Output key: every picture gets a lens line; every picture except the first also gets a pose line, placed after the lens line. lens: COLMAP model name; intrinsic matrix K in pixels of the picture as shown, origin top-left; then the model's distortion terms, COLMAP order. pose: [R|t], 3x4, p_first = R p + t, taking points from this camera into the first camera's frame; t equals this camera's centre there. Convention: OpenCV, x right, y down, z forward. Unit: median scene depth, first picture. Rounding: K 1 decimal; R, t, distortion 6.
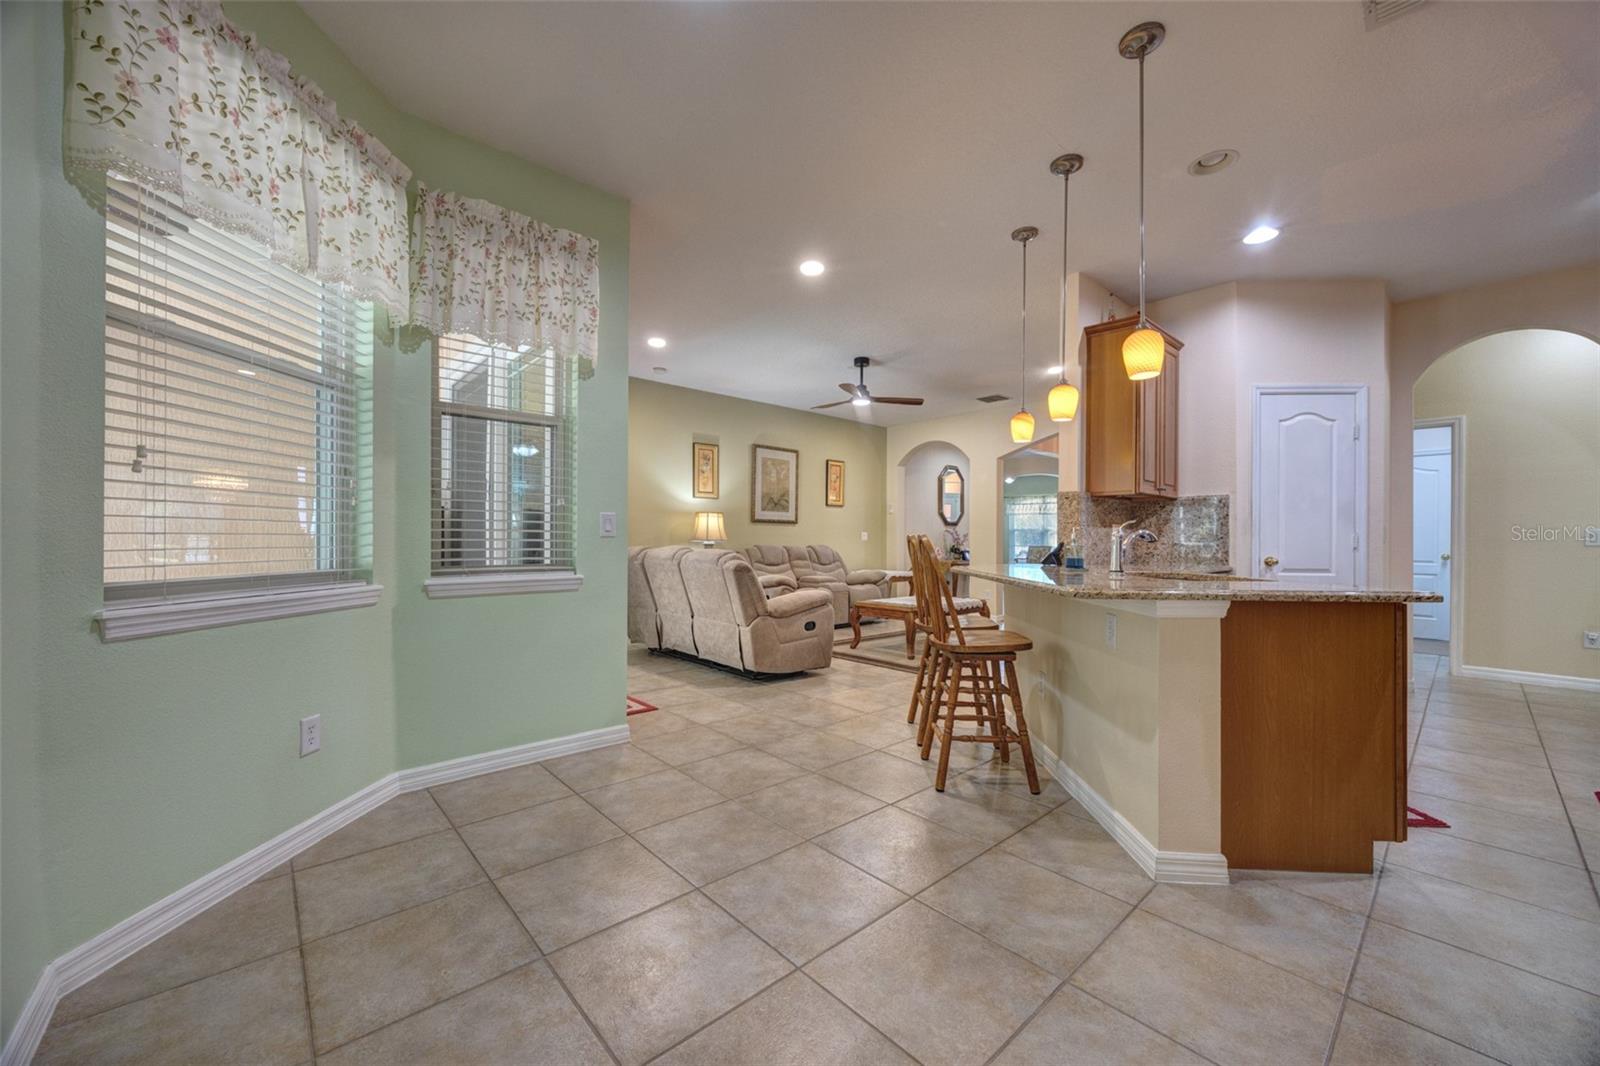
lens RADIAL K [[612.5, 0, 792.6], [0, 612.5, 541.5], [0, 0, 1]] dist [0.000030, -0.000096]
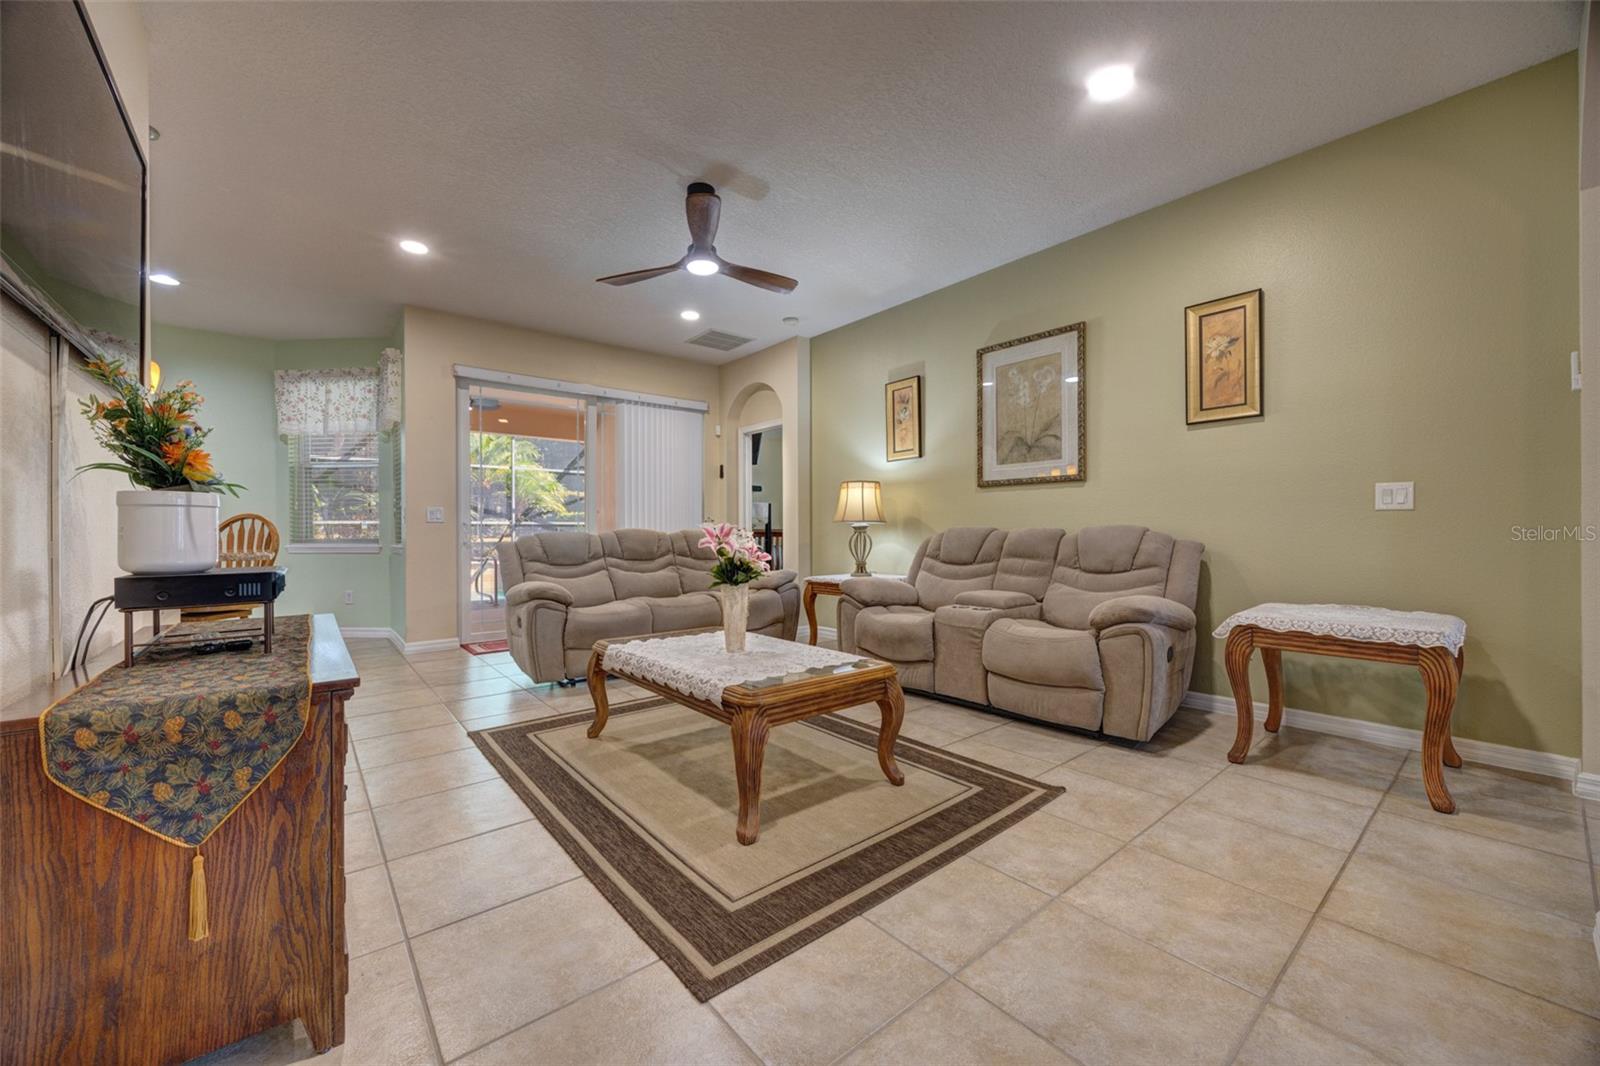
lens RADIAL K [[612.5, 0, 792.6], [0, 612.5, 541.5], [0, 0, 1]] dist [0.000030, -0.000096]
pose [[-0.042628, 0.015008, -0.998978, 0.501418], [0.007101, 0.999866, 0.014718, 0.009337], [0.999066, -0.006466, -0.042729, 0.825947]]
